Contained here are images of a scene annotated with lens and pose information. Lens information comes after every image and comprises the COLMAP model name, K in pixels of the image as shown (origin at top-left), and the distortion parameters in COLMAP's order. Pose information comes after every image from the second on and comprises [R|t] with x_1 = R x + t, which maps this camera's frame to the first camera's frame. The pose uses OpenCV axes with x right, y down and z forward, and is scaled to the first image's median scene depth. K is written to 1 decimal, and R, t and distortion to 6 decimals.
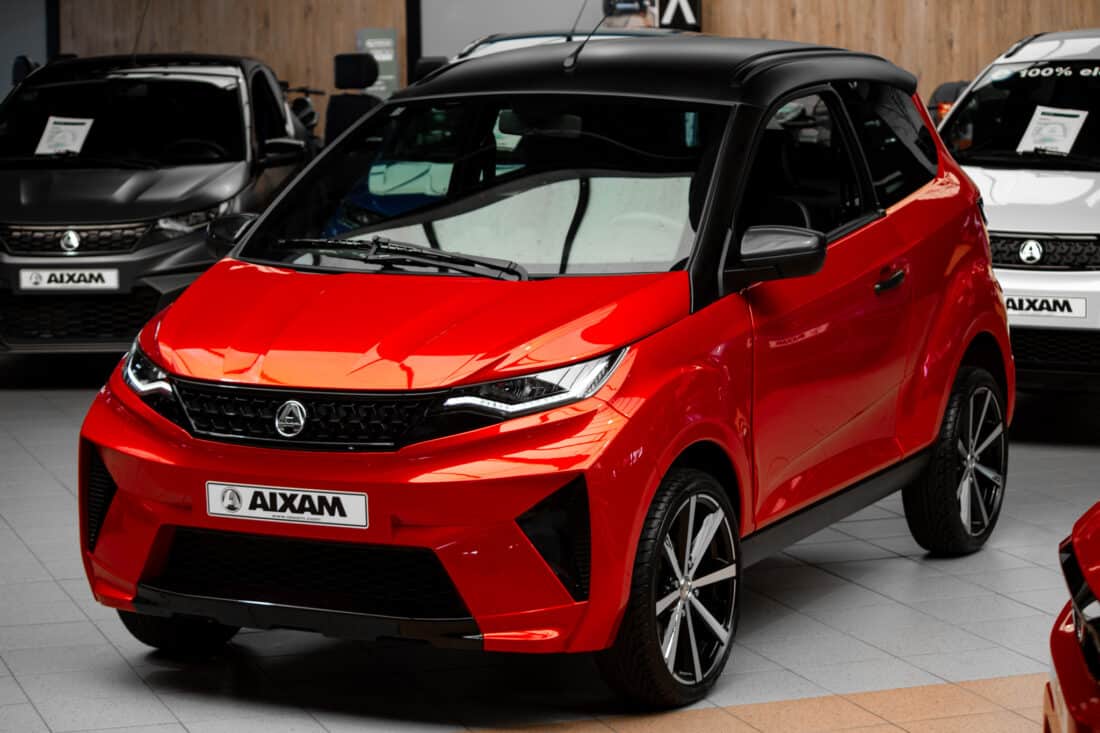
lens RADIAL K [[2892.6, 0, 550.0], [0, 2892.6, 366.5], [0, 0, 1]] dist [-0.425004, -0.572975]
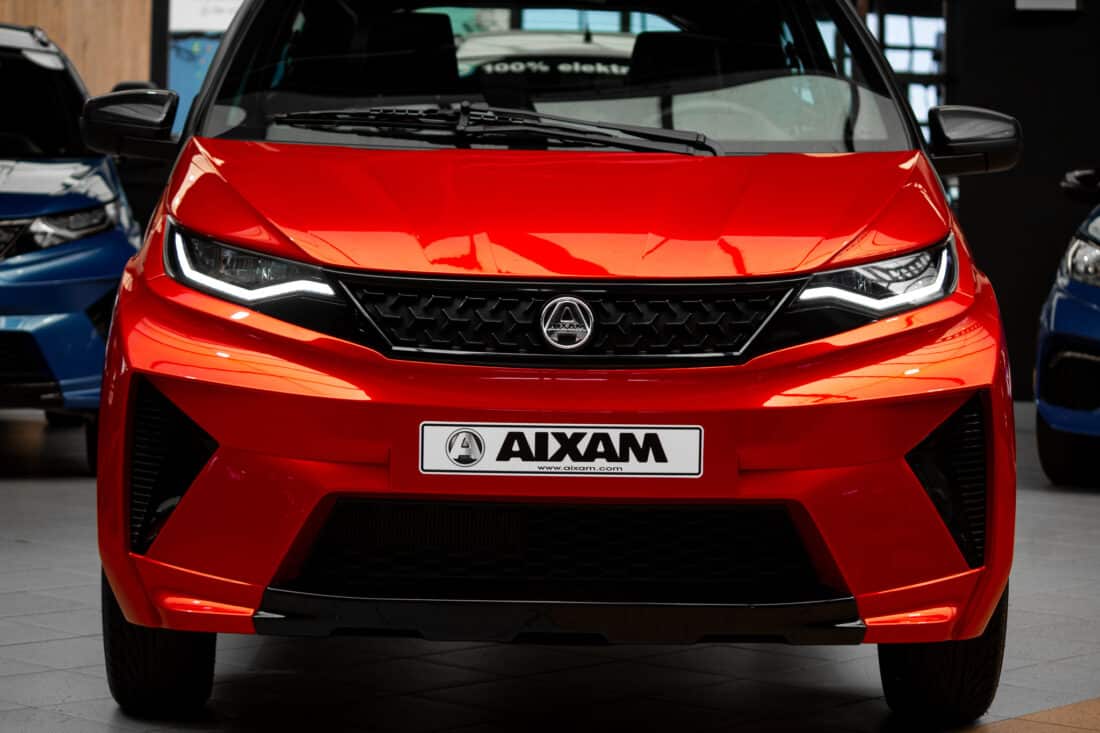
lens RADIAL K [[2892.6, 0, 550.0], [0, 2892.6, 366.5], [0, 0, 1]] dist [-0.425004, -0.572975]
pose [[0.872316, 0.002745, 0.488935, -0.424091], [0.029851, 0.997820, -0.058858, 0.068065], [-0.488031, 0.065938, 0.870332, 0.409037]]
